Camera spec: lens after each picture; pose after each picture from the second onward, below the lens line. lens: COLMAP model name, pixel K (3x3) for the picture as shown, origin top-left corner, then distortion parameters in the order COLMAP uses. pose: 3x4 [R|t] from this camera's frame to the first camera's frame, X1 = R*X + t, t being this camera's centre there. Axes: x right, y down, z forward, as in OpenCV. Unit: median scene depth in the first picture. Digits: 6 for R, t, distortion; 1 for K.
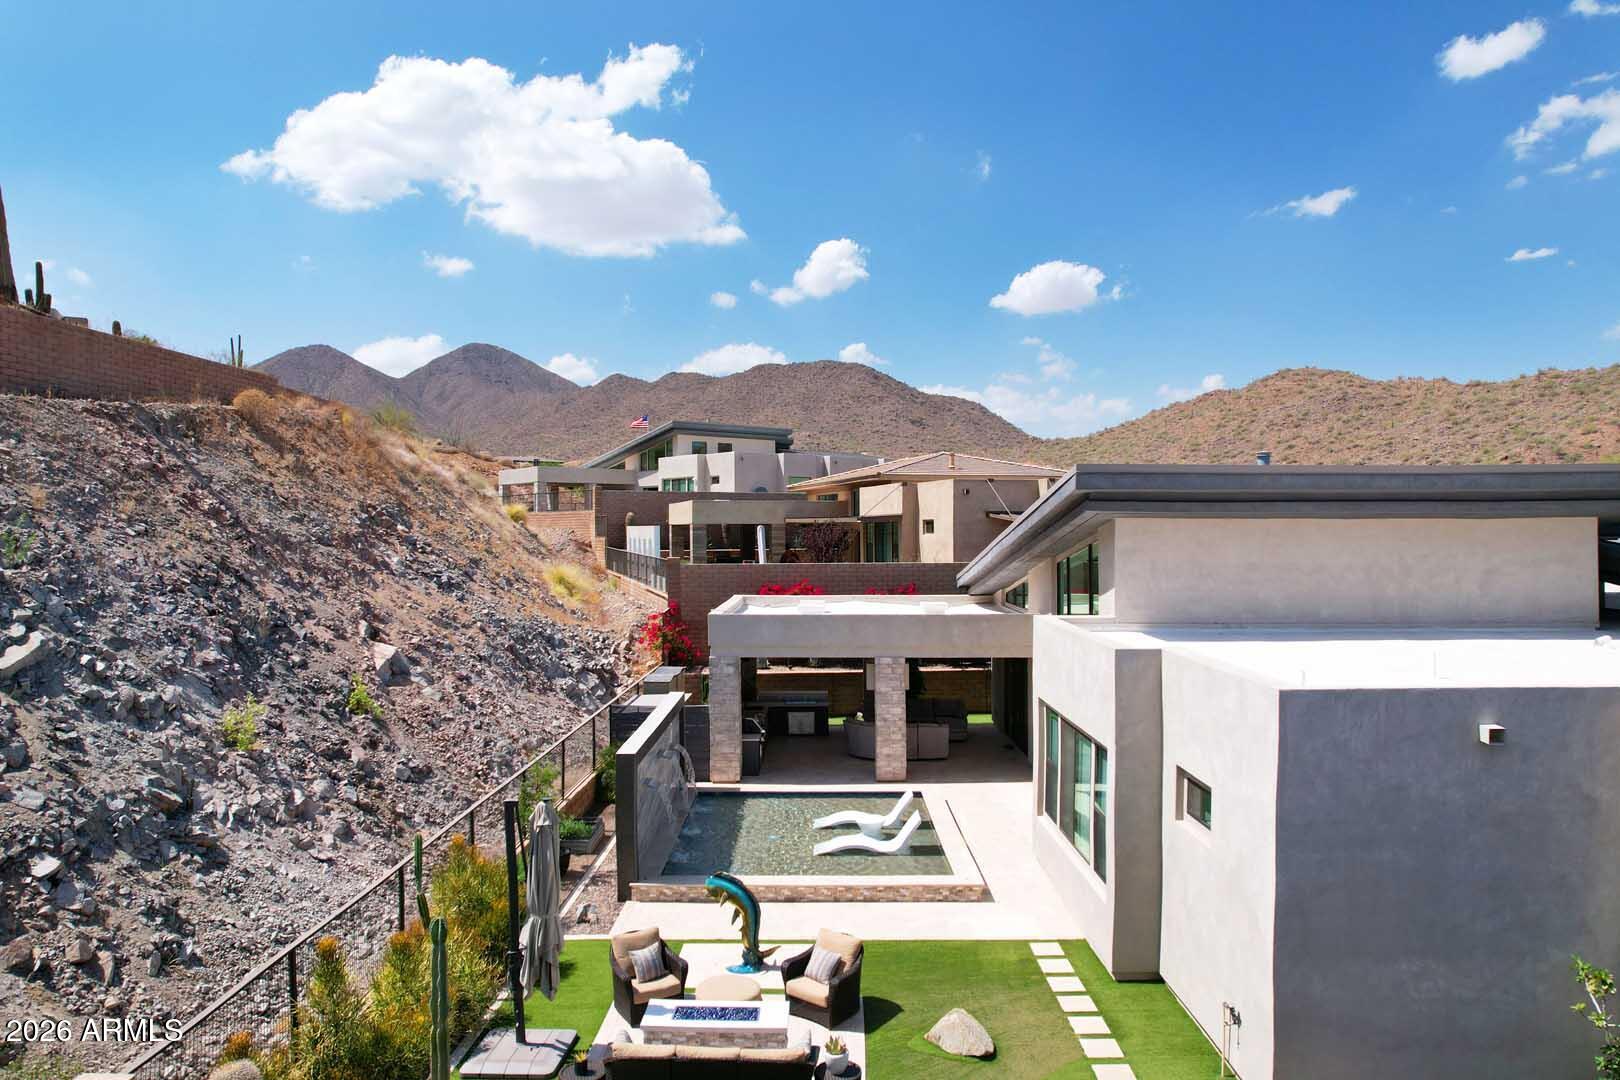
lens RADIAL K [[1035.8, 0, 812.9], [0, 1035.8, 541.8], [0, 0, 1]] dist [-0.074341, 0.065137]
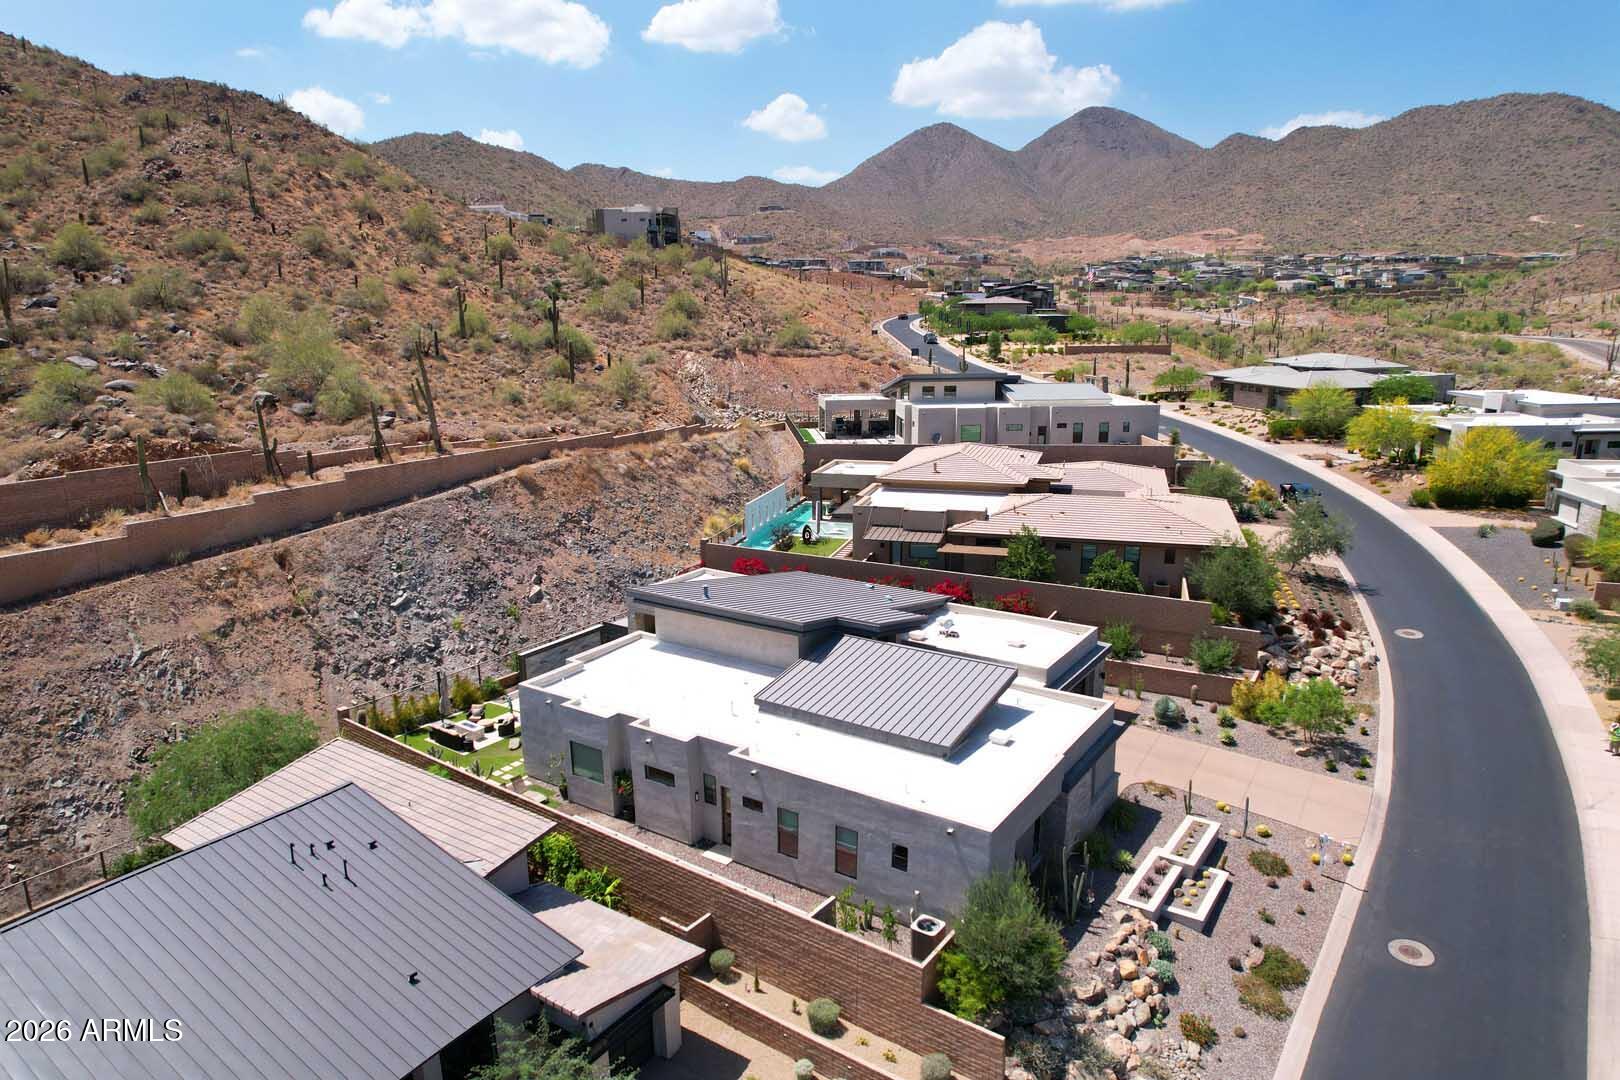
lens RADIAL K [[1035.8, 0, 809.0], [0, 1035.8, 548.2], [0, 0, 1]] dist [-0.074341, 0.065137]
pose [[0.833705, 0.124371, -0.538021, 1.381698], [0.000963, 0.973978, 0.226641, -0.519947], [0.552209, -0.189470, 0.811891, -0.664750]]
